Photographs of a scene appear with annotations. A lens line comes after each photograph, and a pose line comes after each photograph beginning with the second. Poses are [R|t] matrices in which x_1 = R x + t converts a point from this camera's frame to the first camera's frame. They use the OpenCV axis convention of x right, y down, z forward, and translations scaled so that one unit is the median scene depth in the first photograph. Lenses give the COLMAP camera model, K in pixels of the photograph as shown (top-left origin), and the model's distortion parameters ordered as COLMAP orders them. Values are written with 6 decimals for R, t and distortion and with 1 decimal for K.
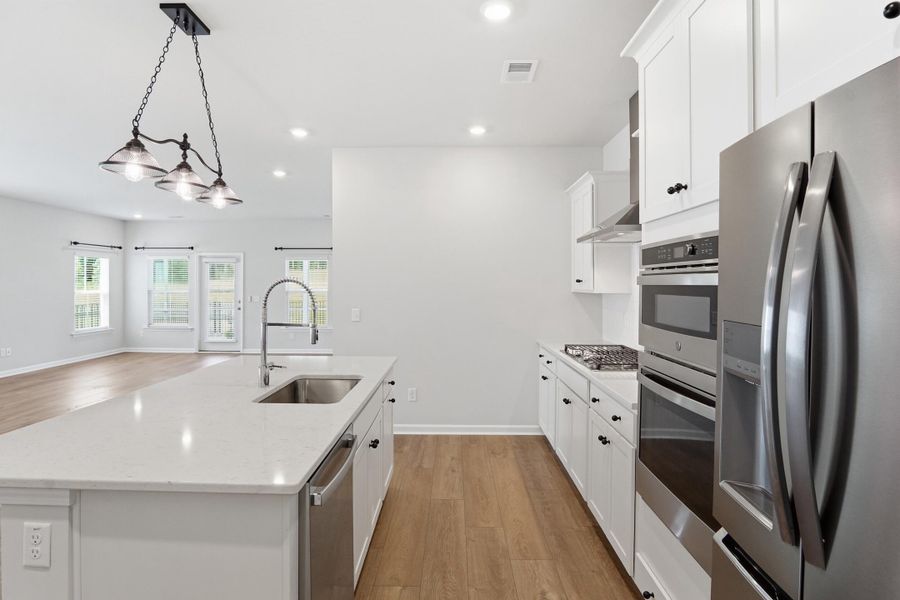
lens RADIAL K [[493.9, 0, 448.7], [0, 493.9, 285.6], [0, 0, 1]] dist [-0.029069, 0.002778]
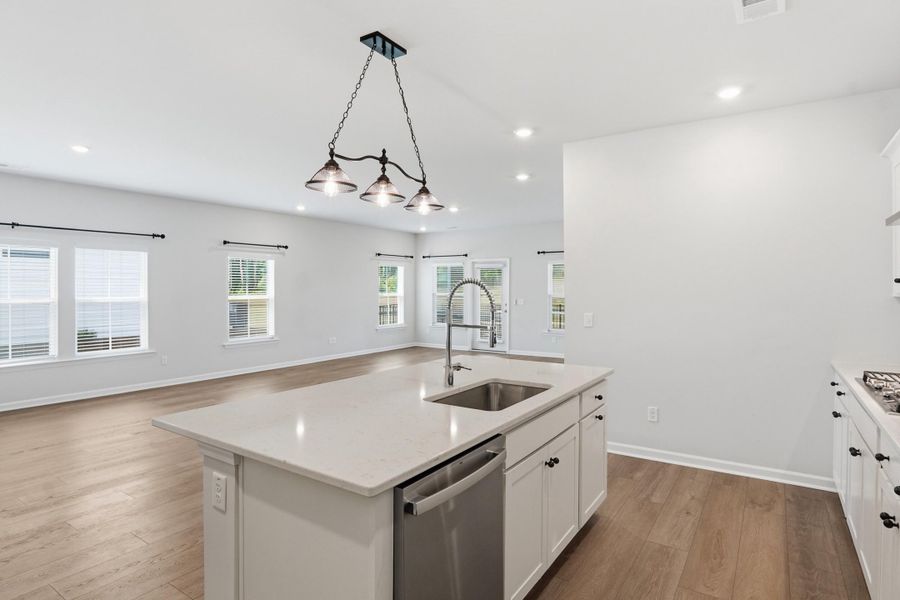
lens RADIAL K [[499.2, 0, 439.0], [0, 499.2, 290.2], [0, 0, 1]] dist [-0.028135, 0.002749]
pose [[0.833363, 0.000564, -0.552726, 0.131643], [-0.000483, 1.000000, 0.000292, 0.004719], [0.552726, 0.000023, 0.833363, 0.094430]]
